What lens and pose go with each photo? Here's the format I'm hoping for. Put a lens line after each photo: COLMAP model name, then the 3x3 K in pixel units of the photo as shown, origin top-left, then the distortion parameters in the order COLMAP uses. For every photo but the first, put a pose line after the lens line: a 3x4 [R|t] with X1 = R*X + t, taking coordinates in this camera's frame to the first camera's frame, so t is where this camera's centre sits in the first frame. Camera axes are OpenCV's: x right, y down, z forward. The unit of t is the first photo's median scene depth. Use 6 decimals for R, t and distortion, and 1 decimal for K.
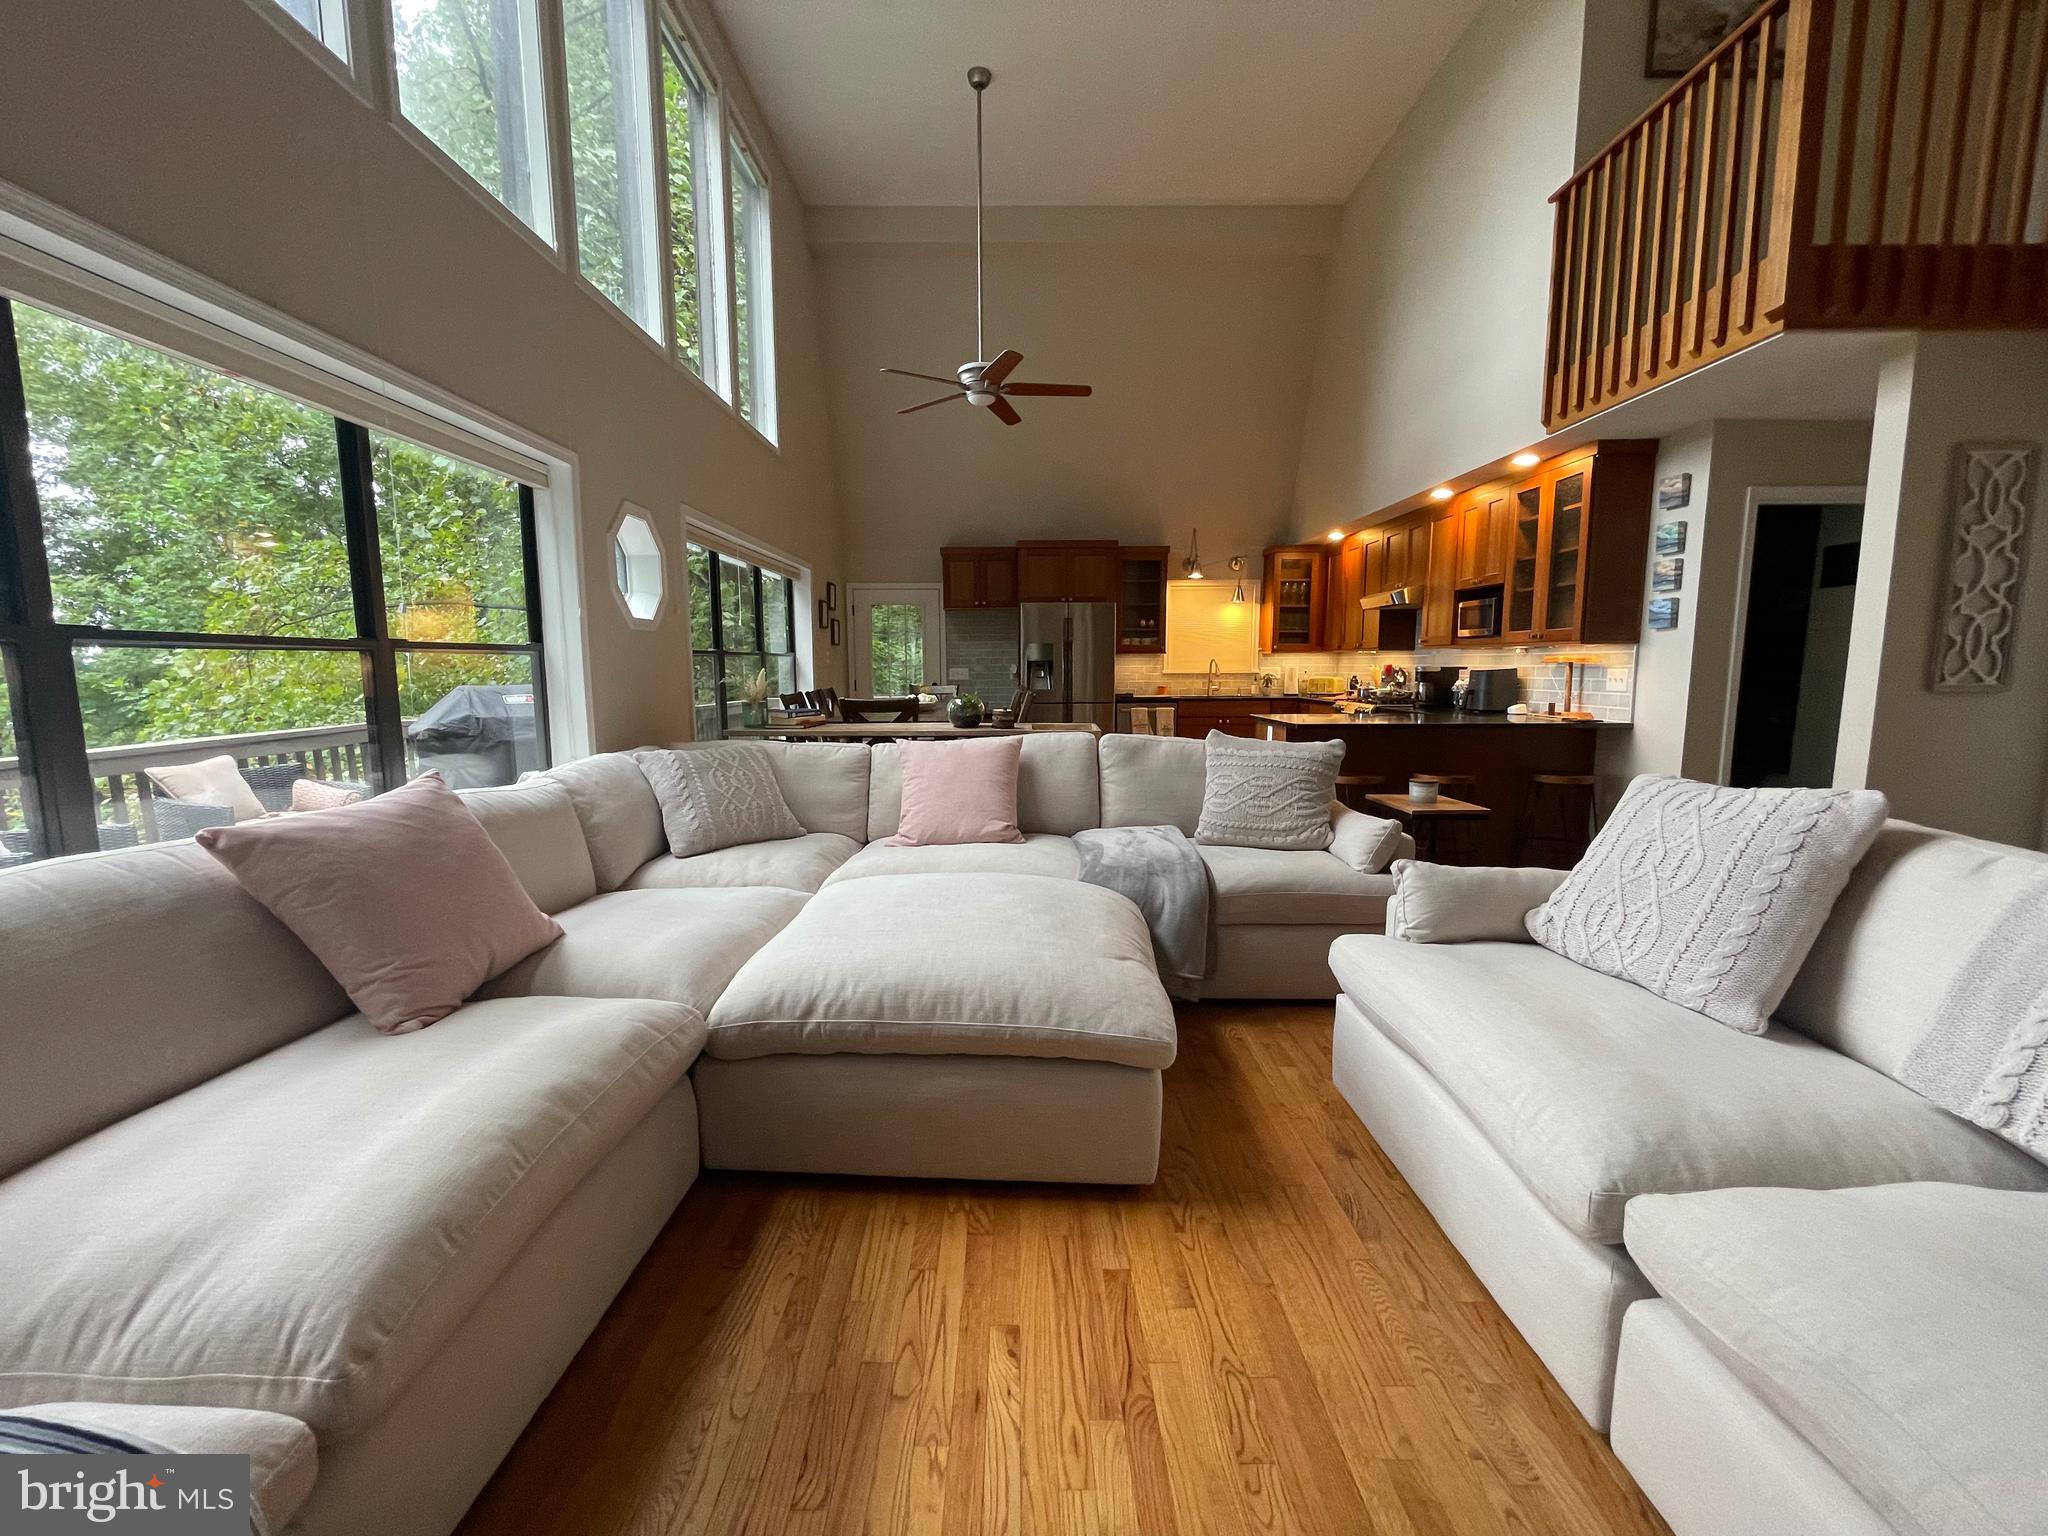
lens RADIAL K [[827.5, 0, 1019.6], [0, 827.5, 767.0], [0, 0, 1]] dist [0.000594, 0.000802]
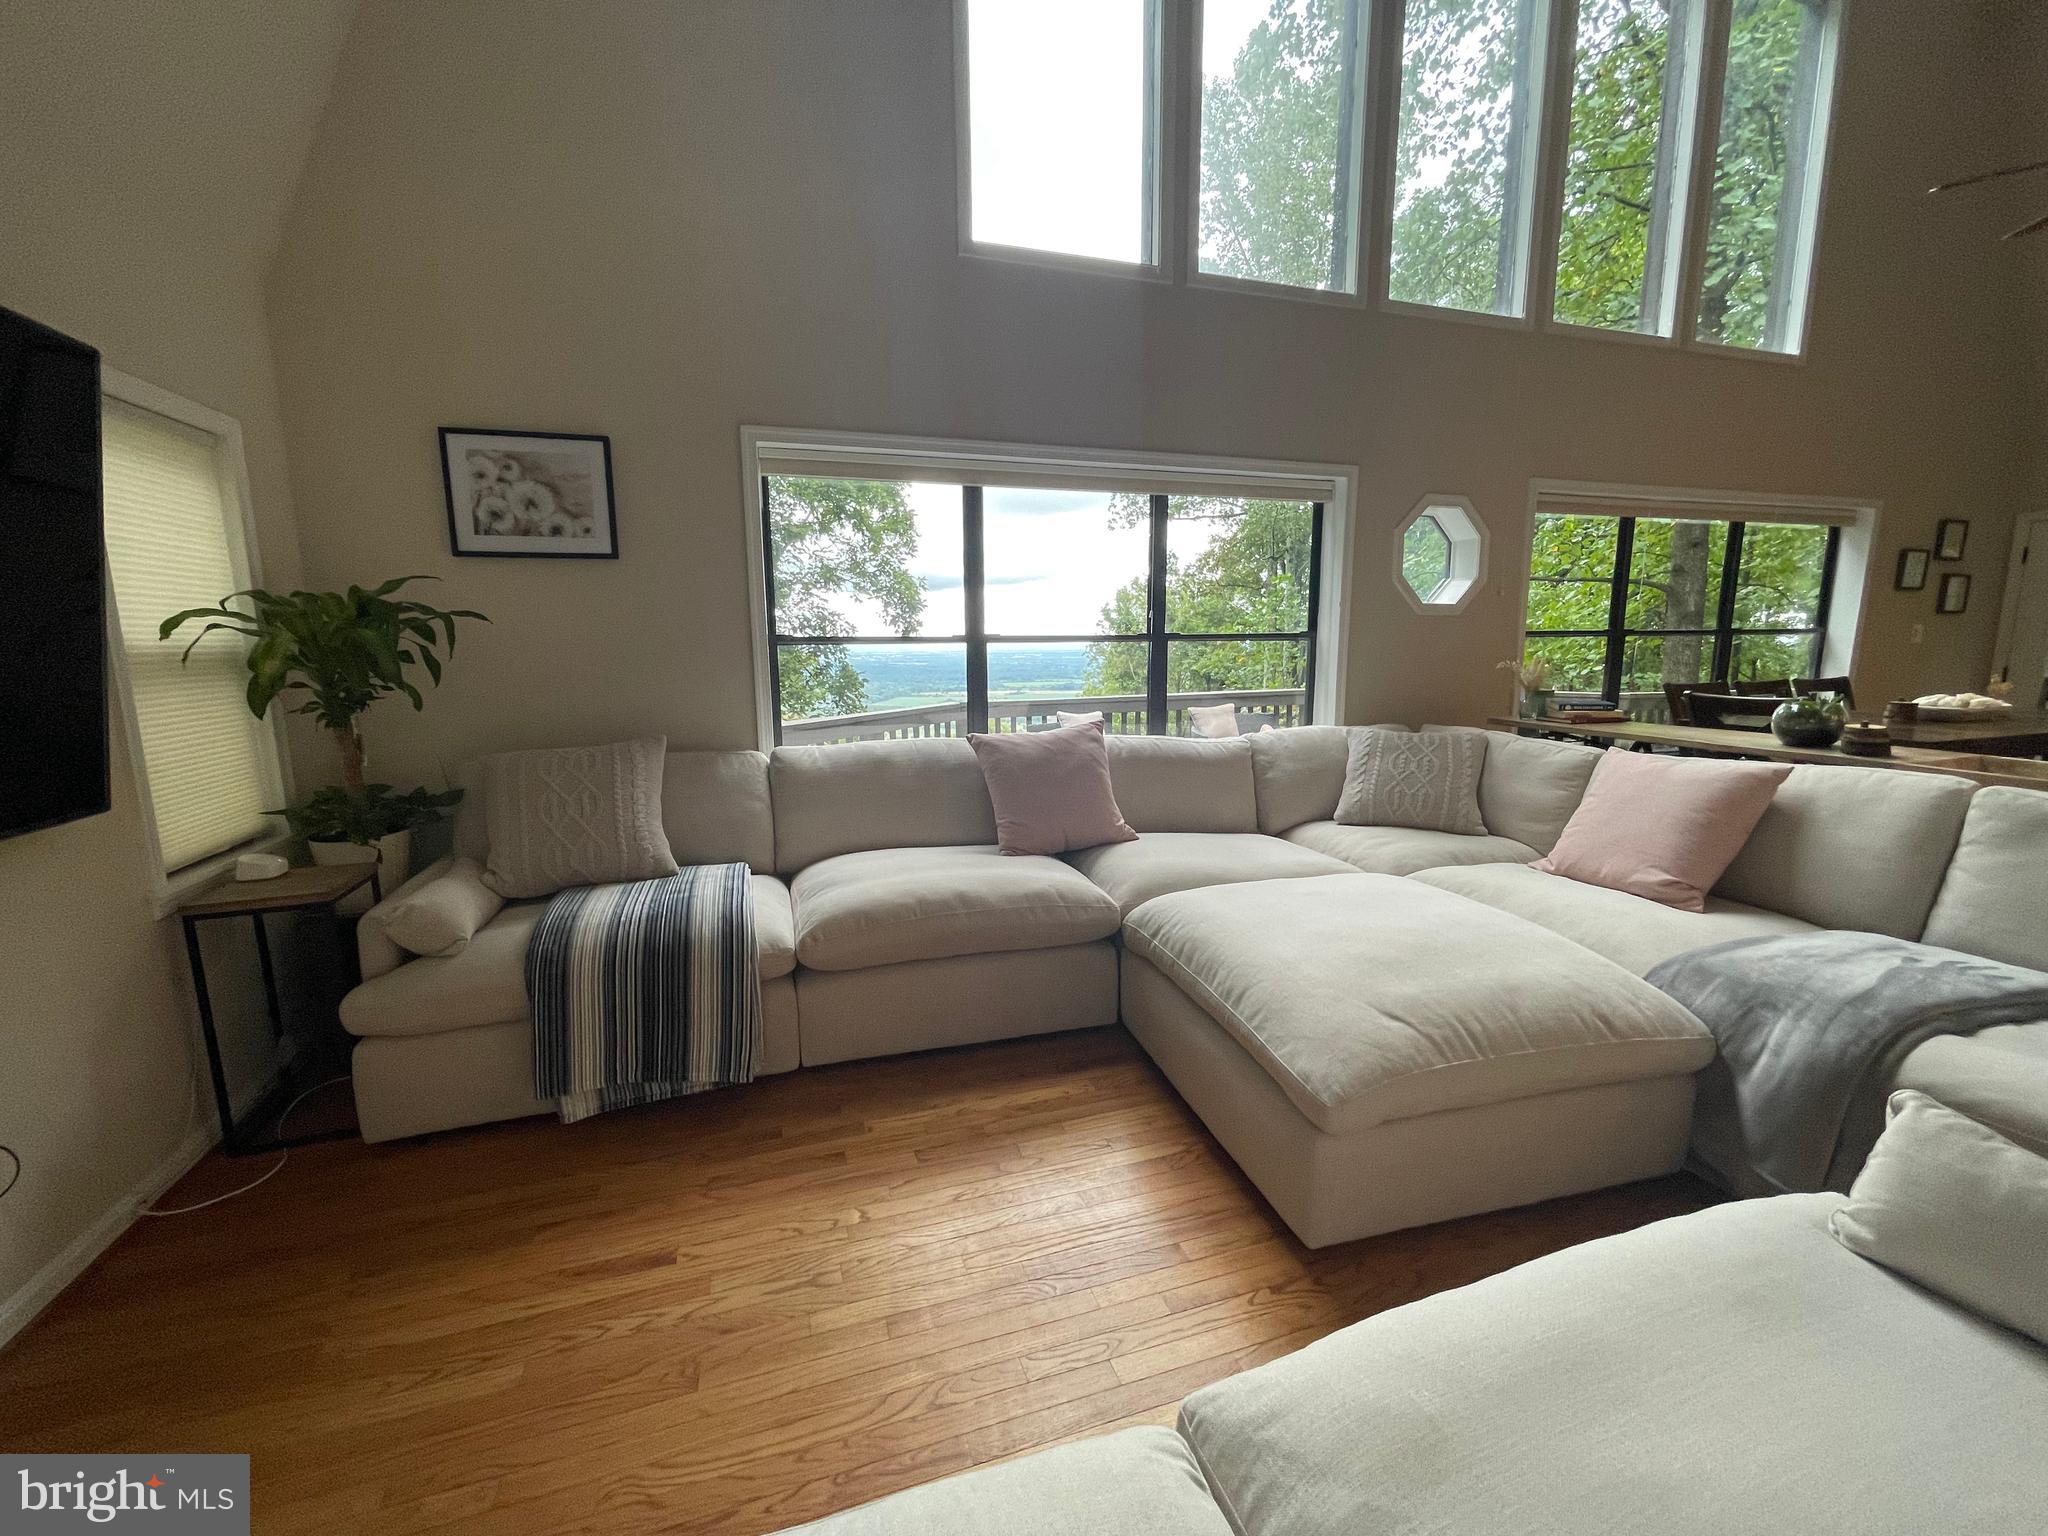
lens RADIAL K [[826.3, 0, 1017.3], [0, 826.3, 765.6], [0, 0, 1]] dist [-0.001511, 0.000030]
pose [[0.299883, 0.148375, -0.942367, 0.436764], [-0.113898, 0.986333, 0.119053, -0.044946], [0.947152, 0.071632, 0.312684, 0.200679]]
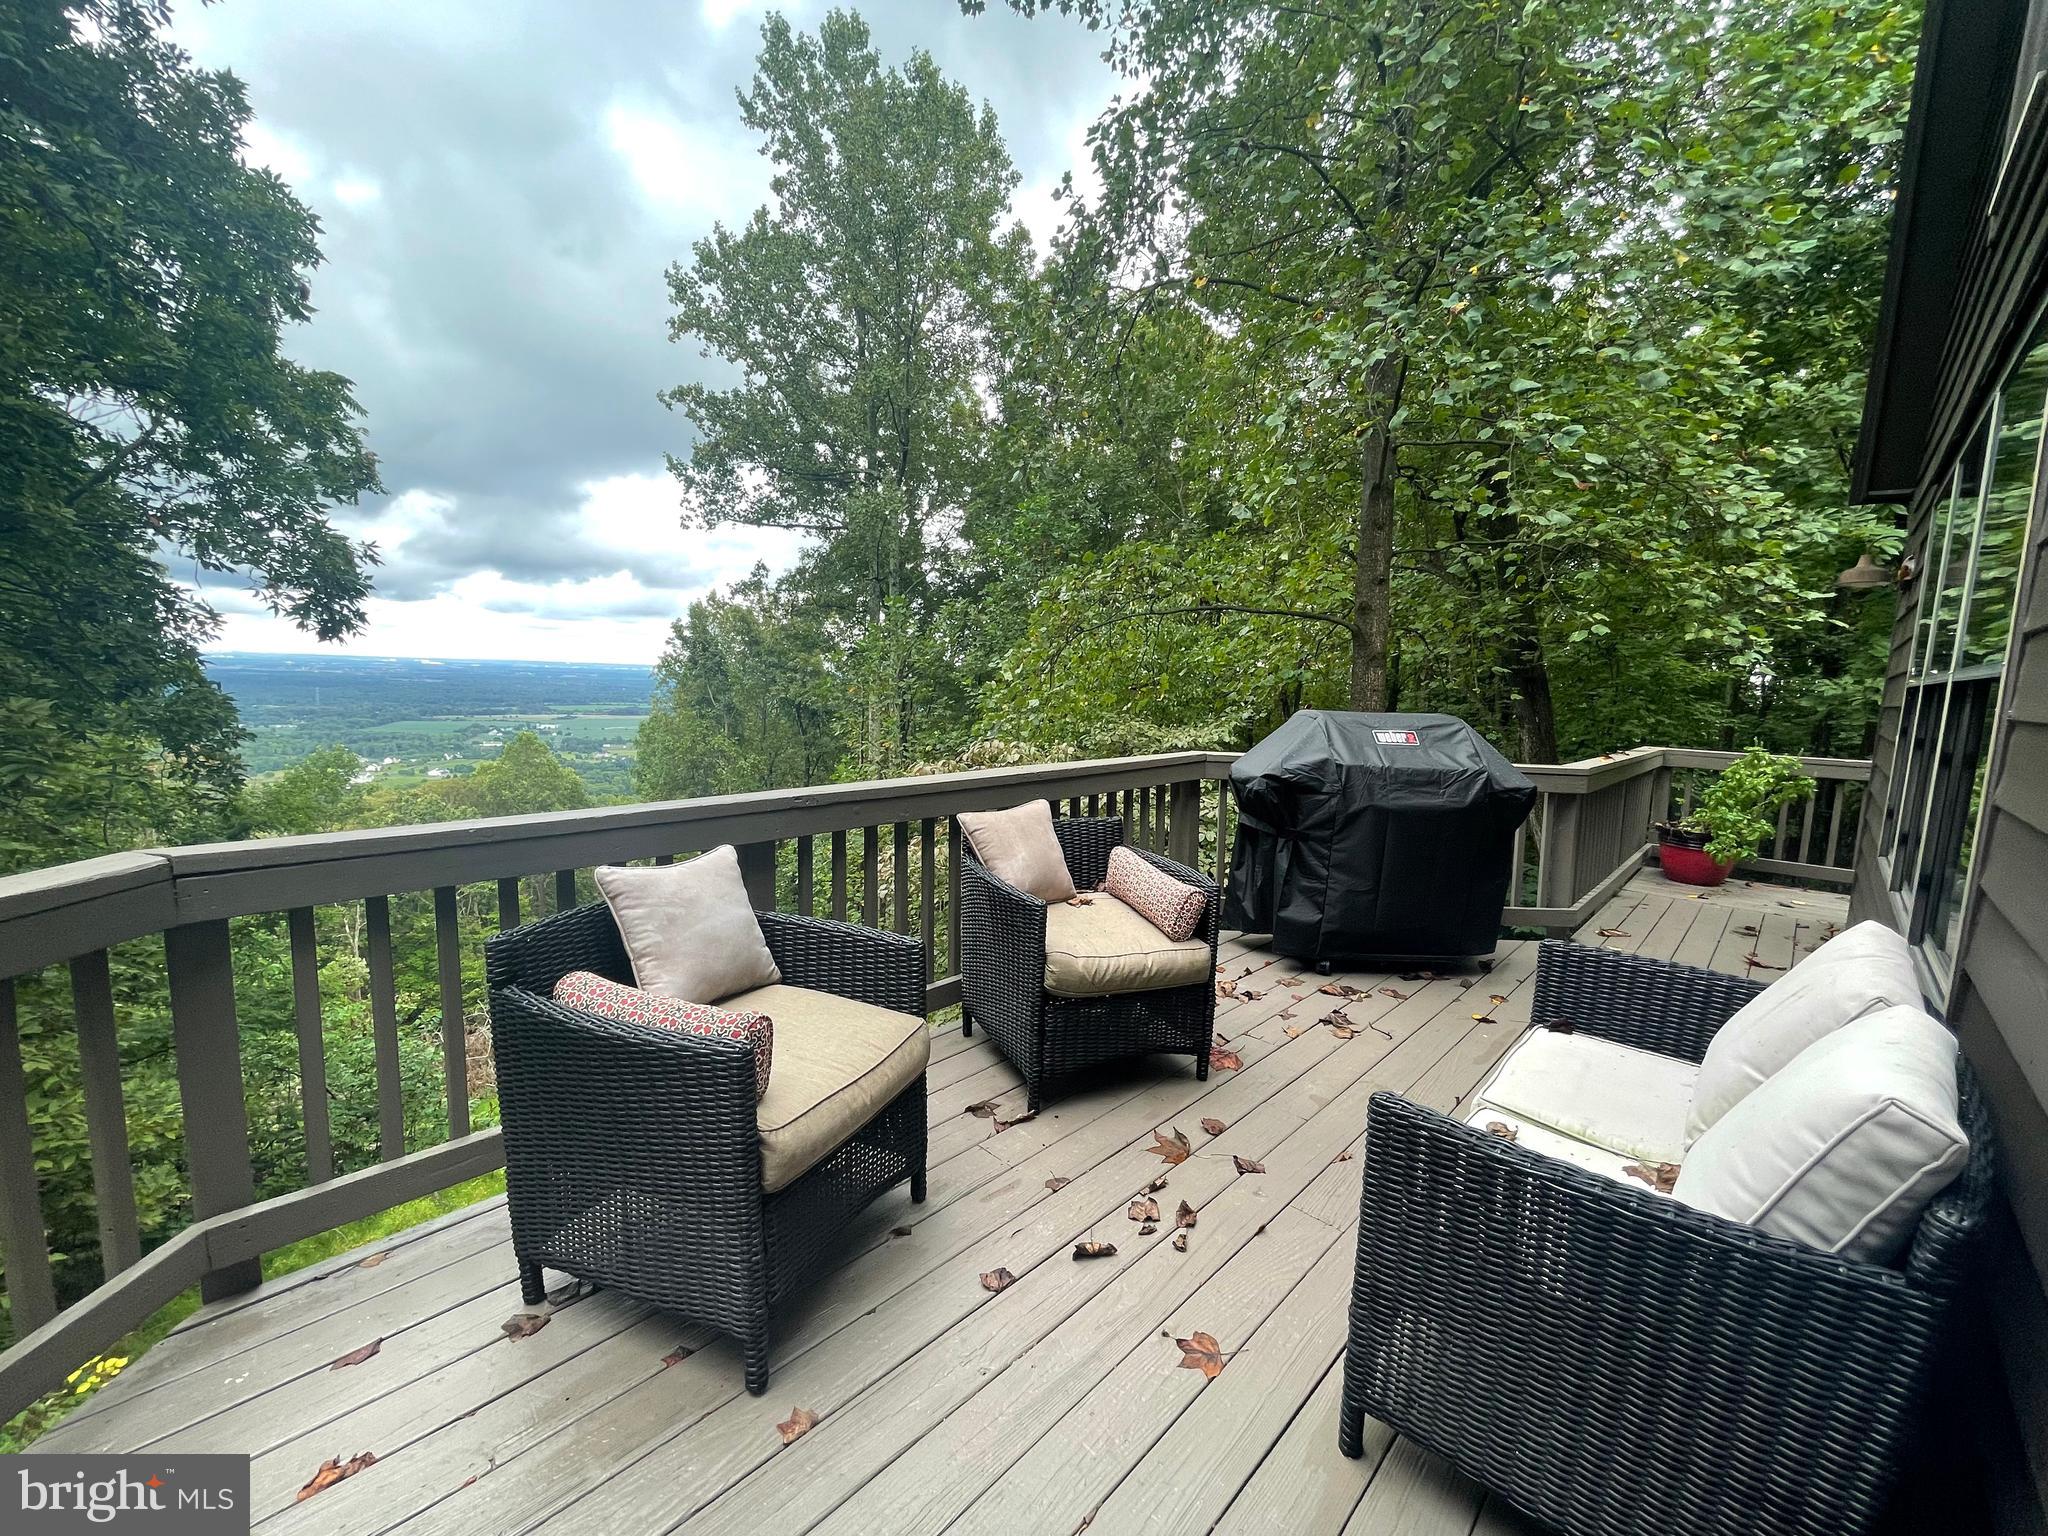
lens RADIAL K [[827.5, 0, 1019.6], [0, 827.5, 767.0], [0, 0, 1]] dist [0.000594, 0.000802]
pose [[0.718752, 0.110467, -0.686435, -0.601275], [-0.126495, 0.991596, 0.027125, -0.065554], [0.683663, 0.067334, 0.726685, 0.584812]]
